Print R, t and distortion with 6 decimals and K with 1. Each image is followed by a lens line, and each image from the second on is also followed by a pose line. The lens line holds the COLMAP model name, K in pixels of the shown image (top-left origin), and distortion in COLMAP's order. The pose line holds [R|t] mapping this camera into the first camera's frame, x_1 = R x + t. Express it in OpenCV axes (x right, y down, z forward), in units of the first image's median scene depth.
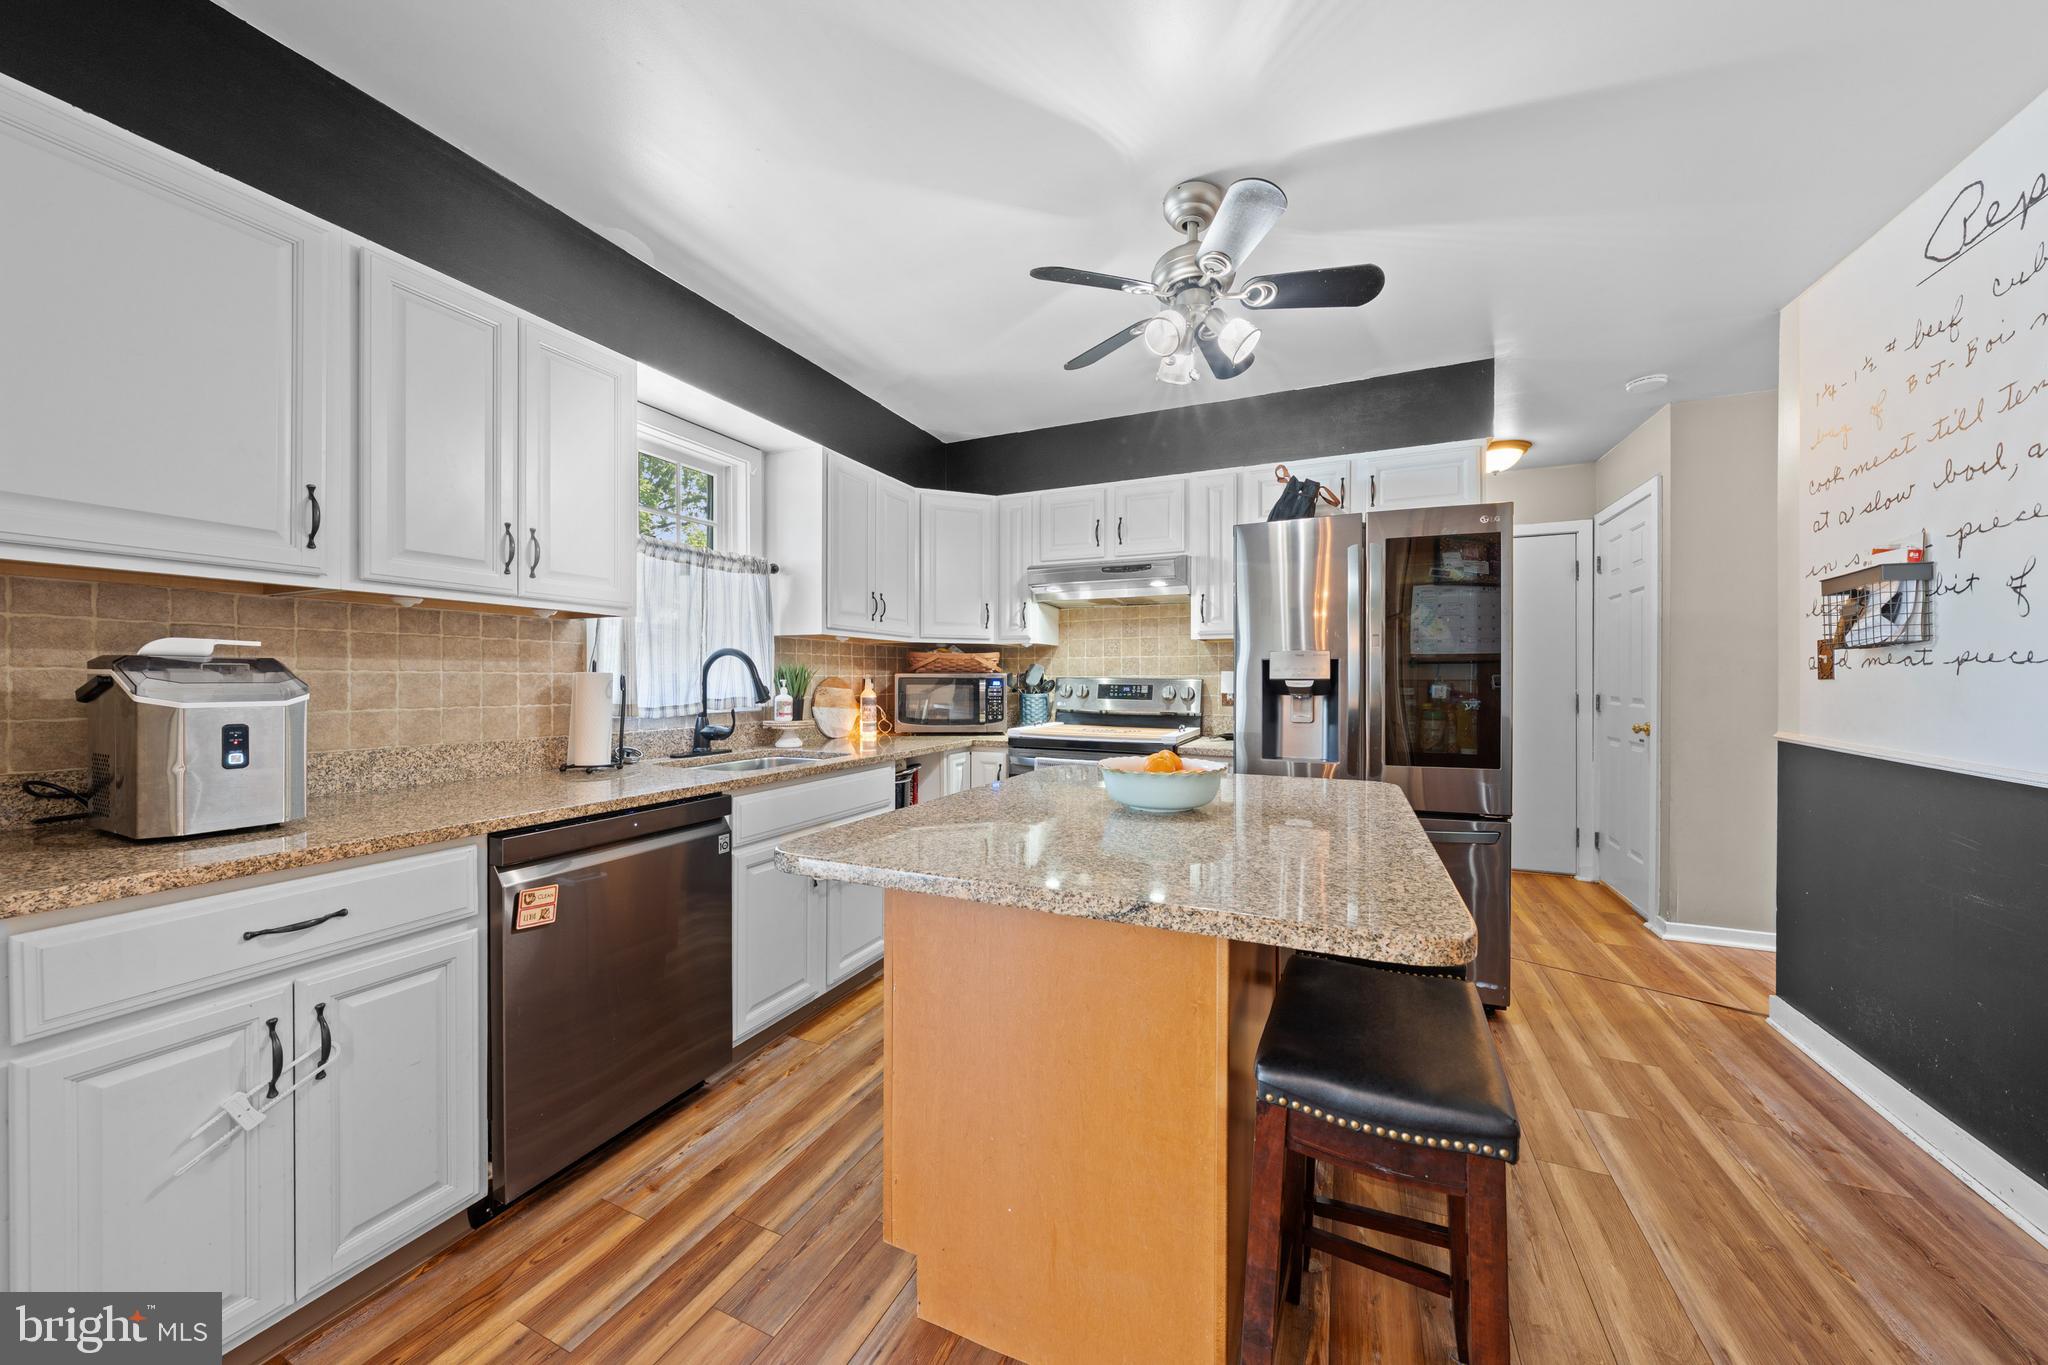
lens RADIAL K [[698.0, 0, 1036.0], [0, 698.0, 673.4], [0, 0, 1]] dist [-0.000234, 0.000079]
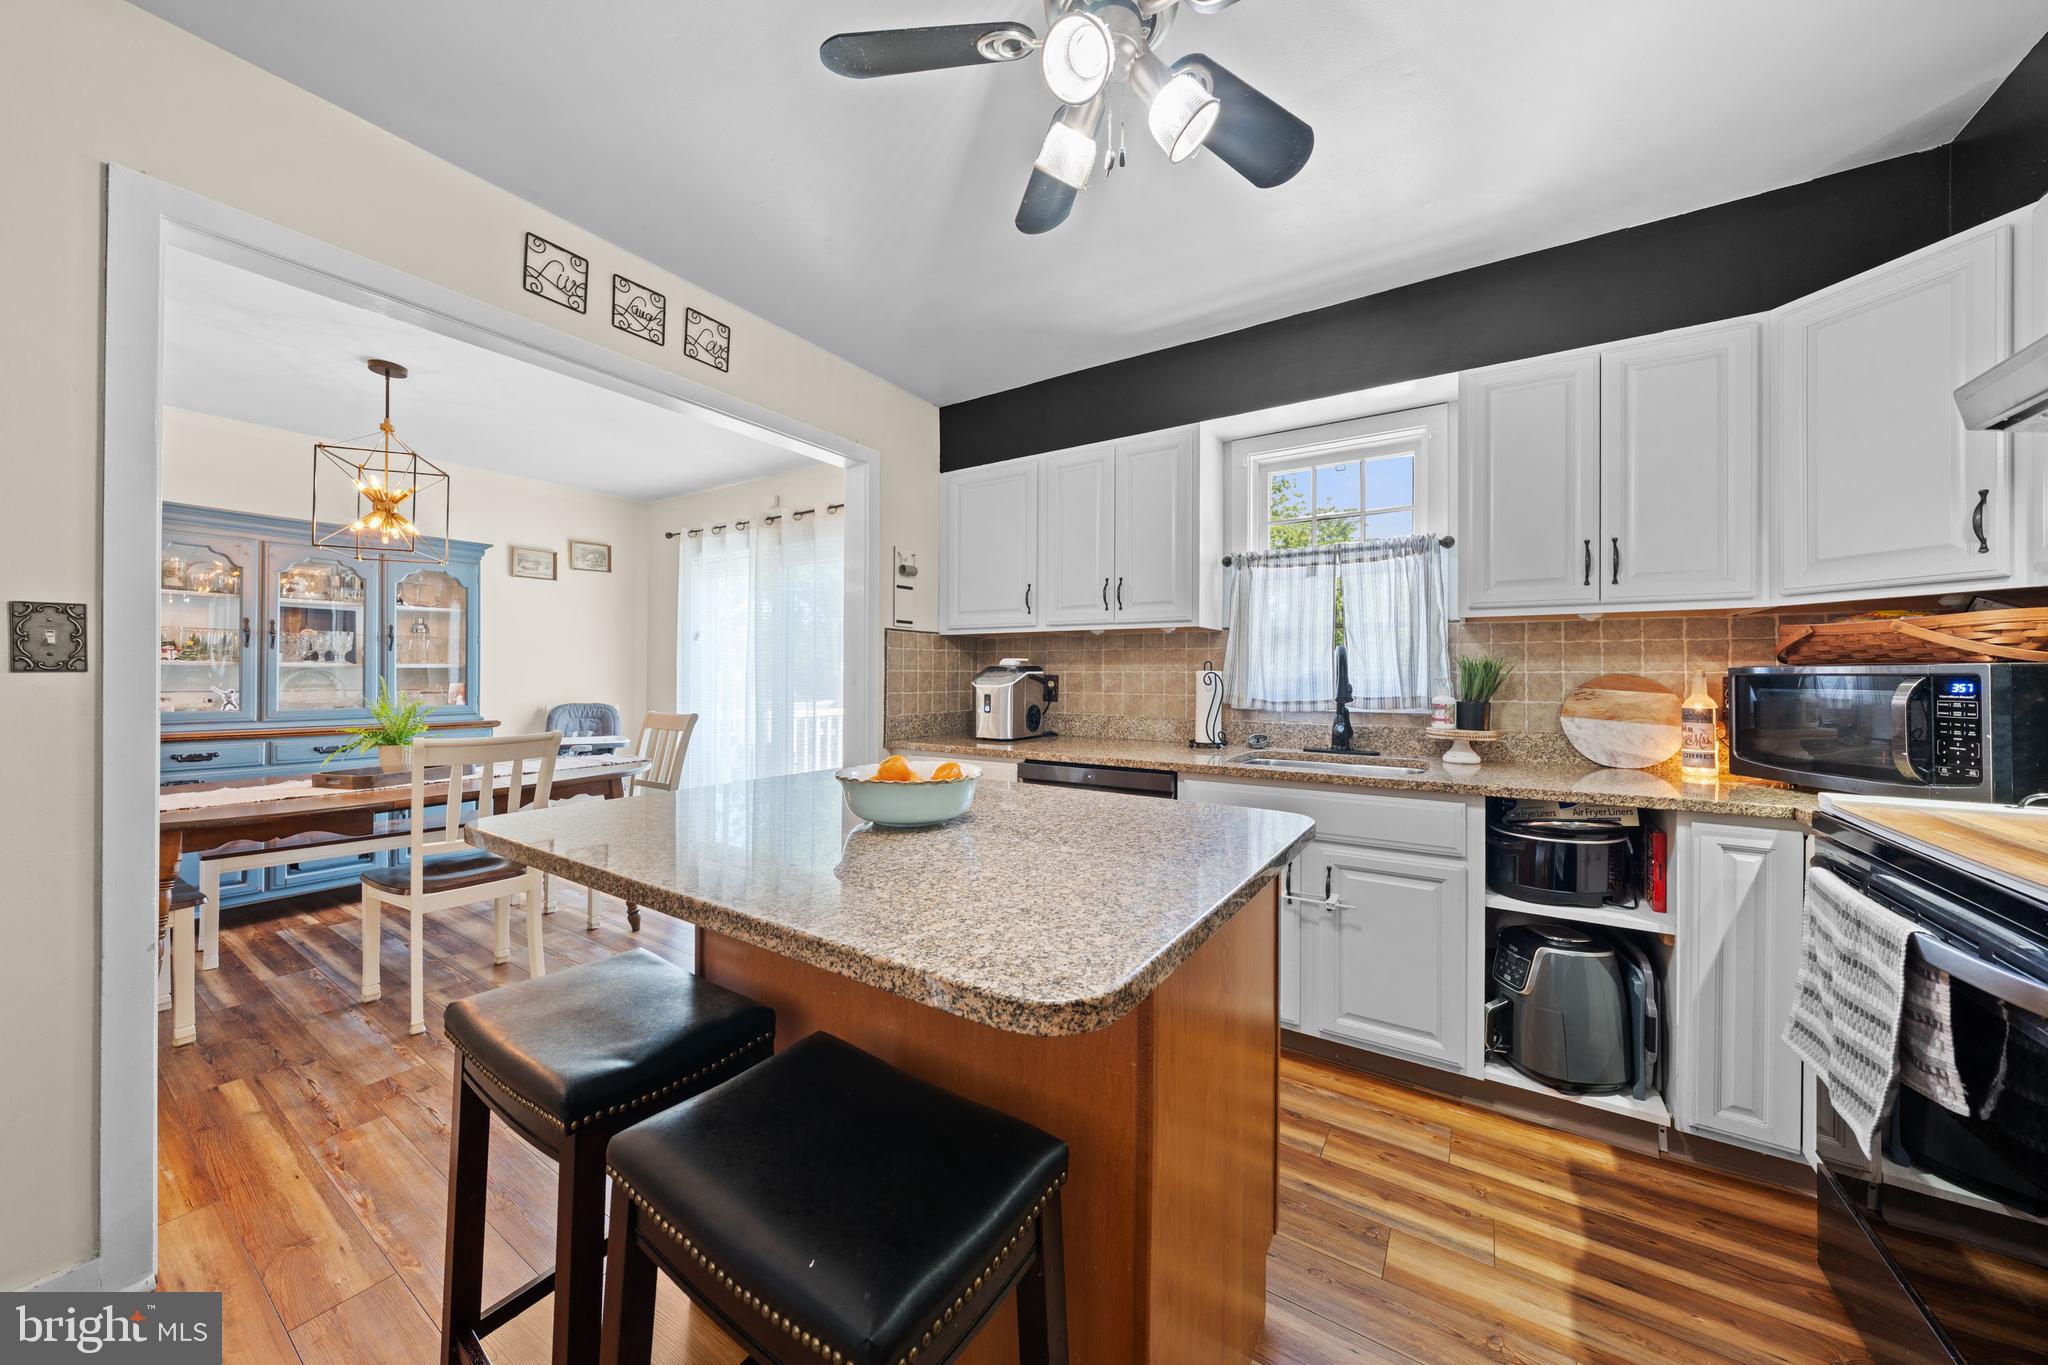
lens RADIAL K [[698.0, 0, 1036.0], [0, 698.0, 673.4], [0, 0, 1]] dist [-0.000234, 0.000079]
pose [[-0.155677, -0.007281, -0.987781, 0.579235], [0.002731, 0.999966, -0.007801, 0.010393], [0.987804, -0.003912, -0.155652, 0.742008]]
